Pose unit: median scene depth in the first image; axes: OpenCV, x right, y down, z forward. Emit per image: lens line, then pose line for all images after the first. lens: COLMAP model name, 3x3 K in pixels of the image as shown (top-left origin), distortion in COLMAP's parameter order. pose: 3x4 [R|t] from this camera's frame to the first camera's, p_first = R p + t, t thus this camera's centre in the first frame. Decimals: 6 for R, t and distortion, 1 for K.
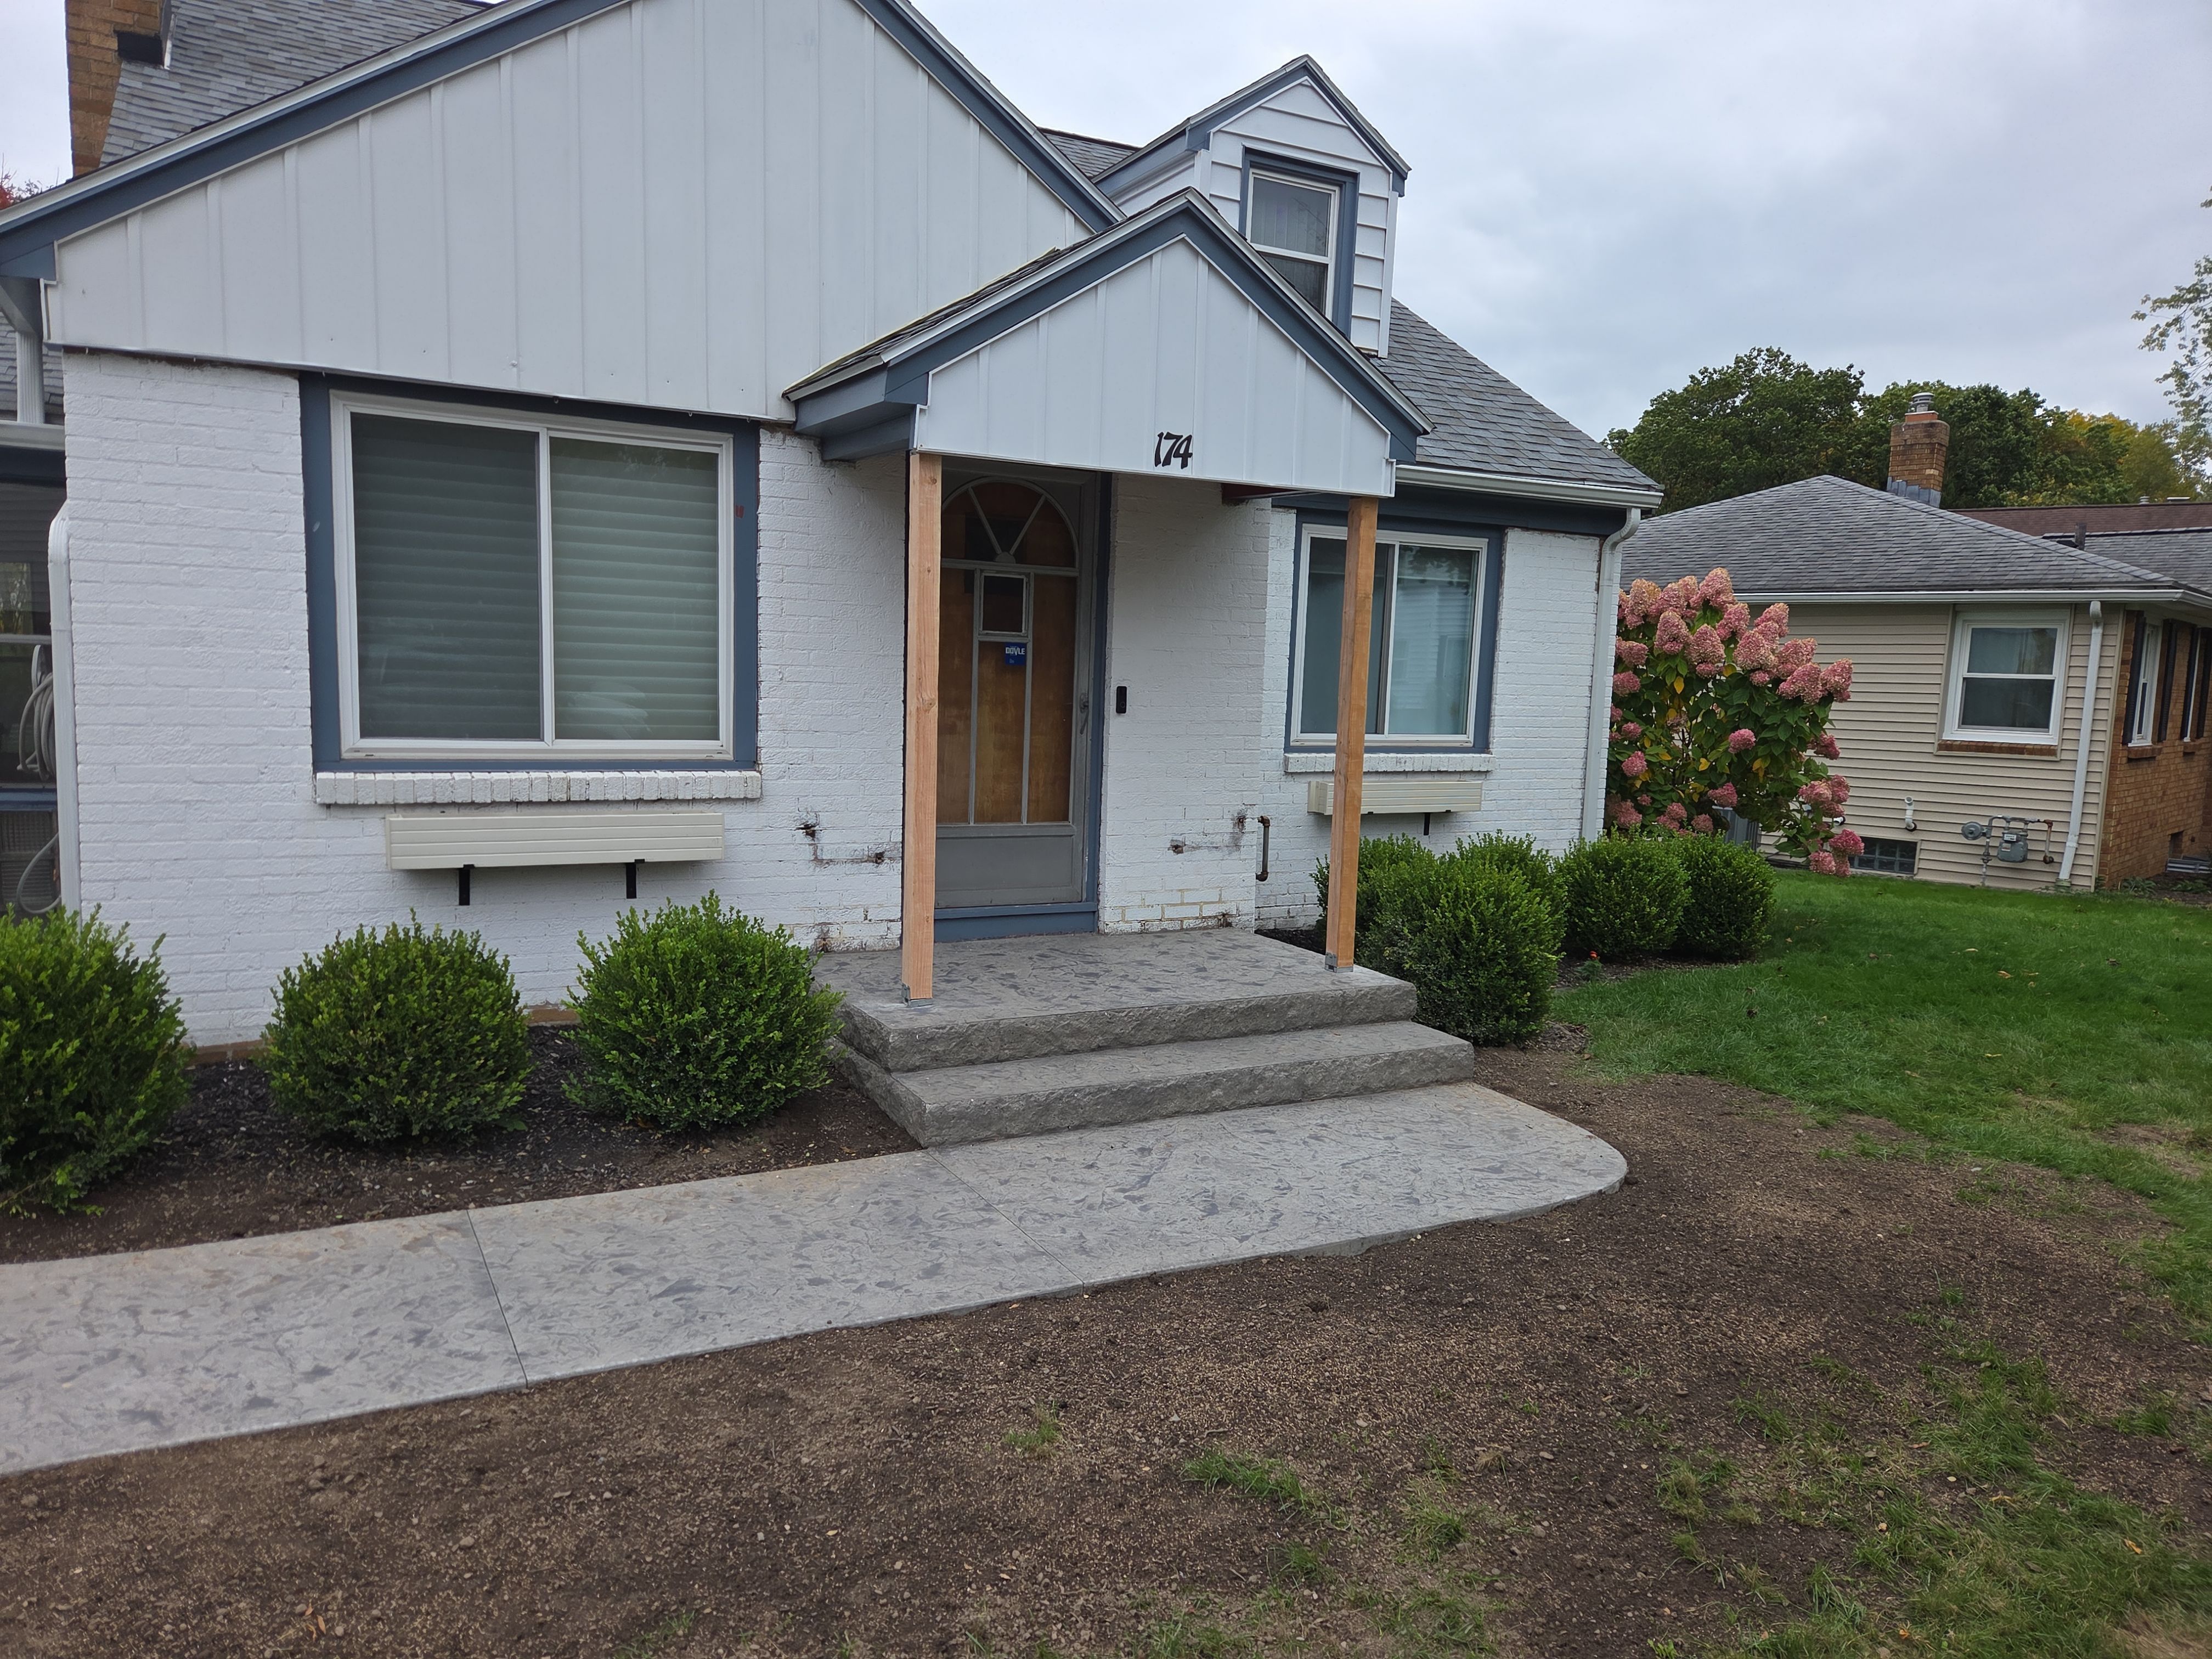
lens RADIAL K [[1471.3, 0, 1062.4], [0, 1471.3, 826.9], [0, 0, 1]] dist [0.079016, -0.069392]
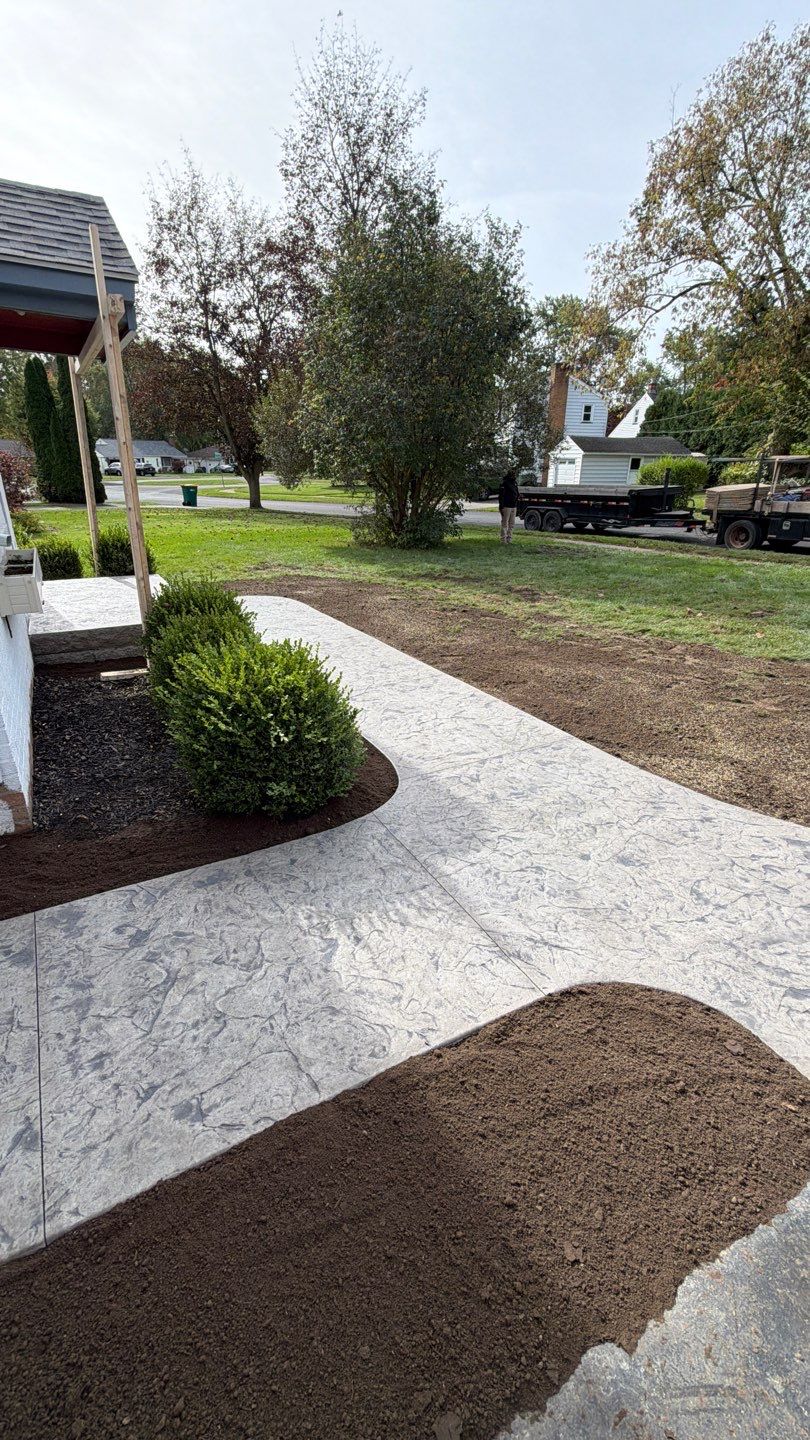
lens RADIAL K [[615.5, 0, 407.2], [0, 615.5, 721.9], [0, 0, 1]] dist [0.000101, -0.000337]
pose [[-0.046953, -0.420573, 0.906043, -0.924684], [0.095140, 0.901037, 0.423180, -0.083699], [-0.994356, 0.106070, -0.002293, 0.591632]]
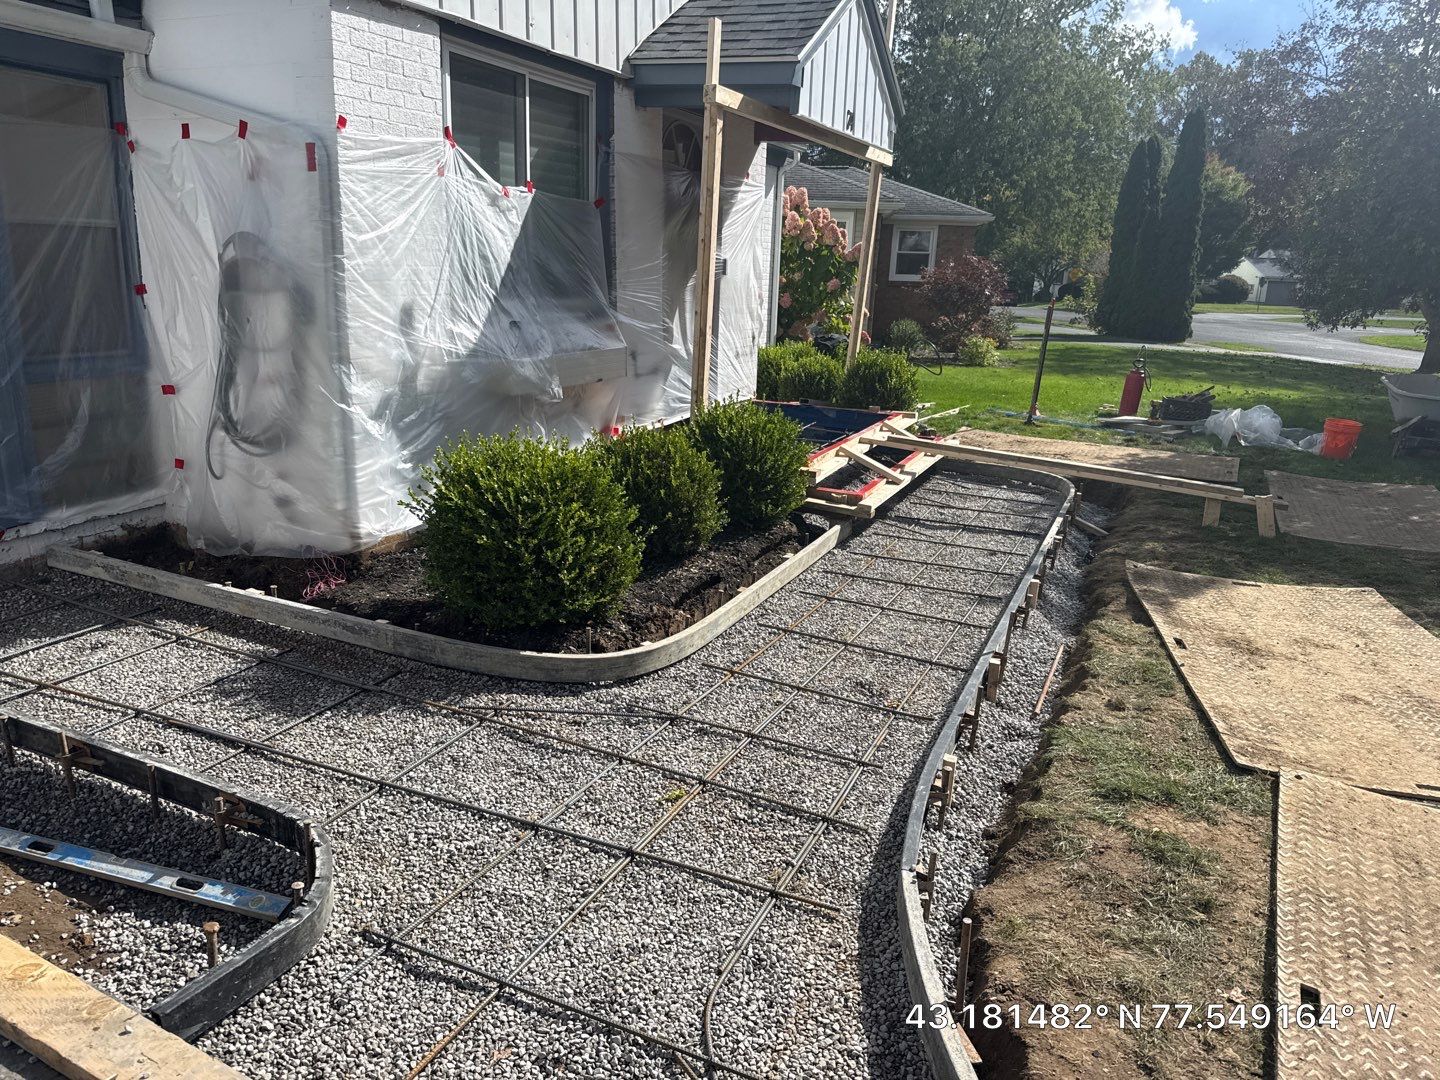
lens RADIAL K [[1024.2, 0, 713.2], [0, 1024.2, 540.1], [0, 0, 1]] dist [0.060554, -0.070895]
pose [[0.777655, -0.170525, 0.605123, -0.821689], [0.057243, 0.977719, 0.201960, -0.021739], [-0.626080, -0.122416, 0.770090, 0.083416]]
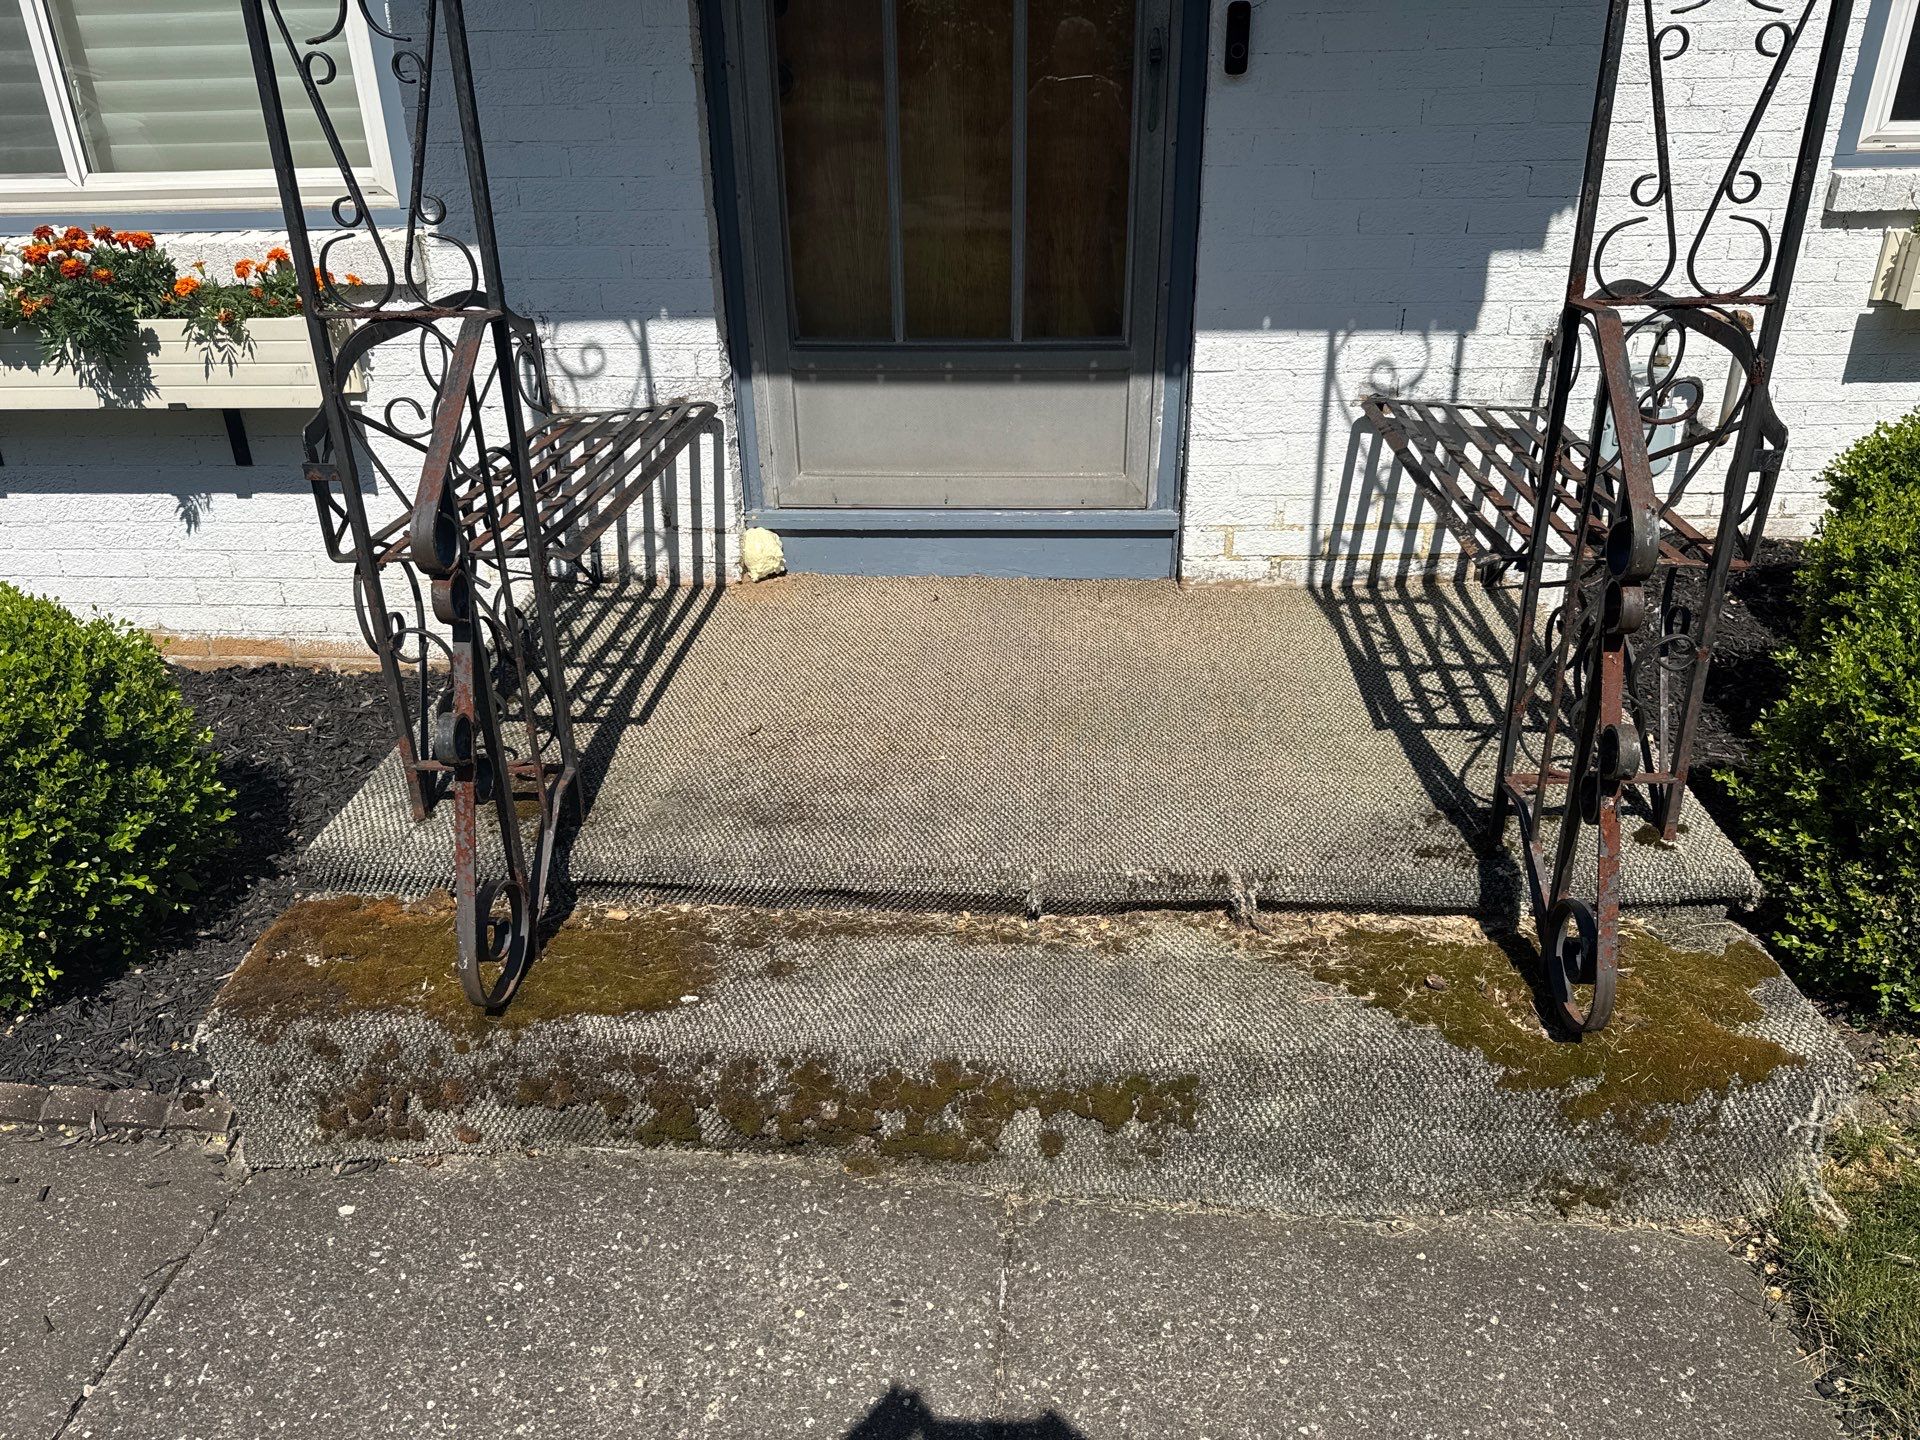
lens RADIAL K [[1365.6, 0, 950.9], [0, 1365.6, 720.2], [0, 0, 1]] dist [0.060554, -0.070895]
pose [[0.859816, 0.172905, -0.480438, 0.215876], [-0.012532, 0.947783, 0.318670, -0.030289], [0.510450, -0.267977, 0.817086, 0.662726]]
